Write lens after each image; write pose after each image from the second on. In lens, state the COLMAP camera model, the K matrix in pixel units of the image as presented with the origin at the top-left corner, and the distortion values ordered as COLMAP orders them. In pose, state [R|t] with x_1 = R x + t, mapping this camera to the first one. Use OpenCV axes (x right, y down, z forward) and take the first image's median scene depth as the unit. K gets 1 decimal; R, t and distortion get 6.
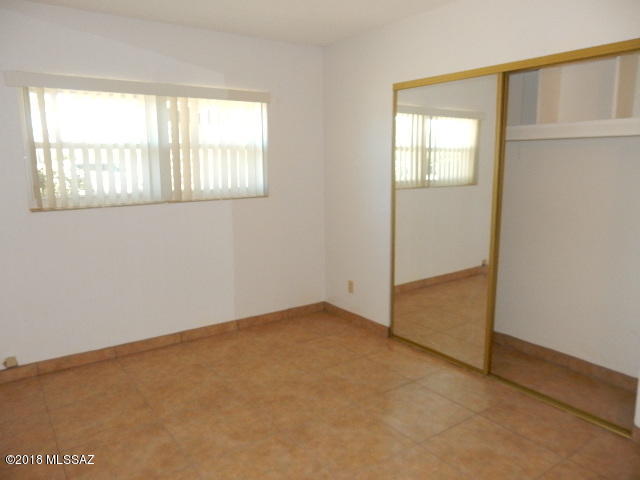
lens RADIAL K [[468.9, 0, 317.8], [0, 468.9, 242.0], [0, 0, 1]] dist [0.001034, -0.007133]
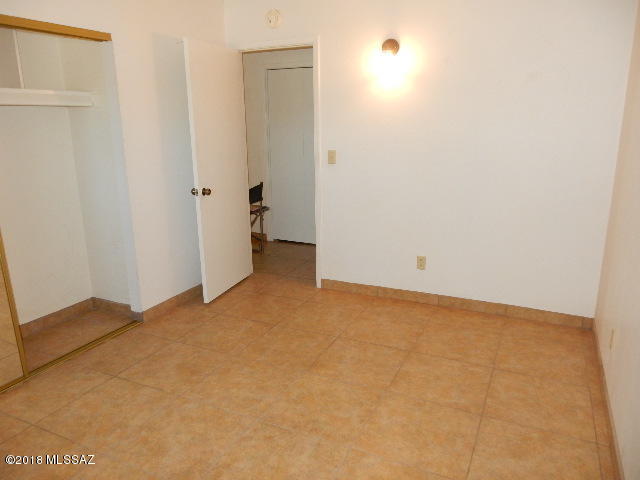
lens RADIAL K [[468.9, 0, 318.8], [0, 468.9, 237.5], [0, 0, 1]] dist [0.001034, -0.007133]
pose [[-0.487946, -0.194251, 0.850985, -0.708832], [0.164557, 0.936970, 0.308234, -0.164522], [-0.857222, 0.290437, -0.425226, 0.992838]]
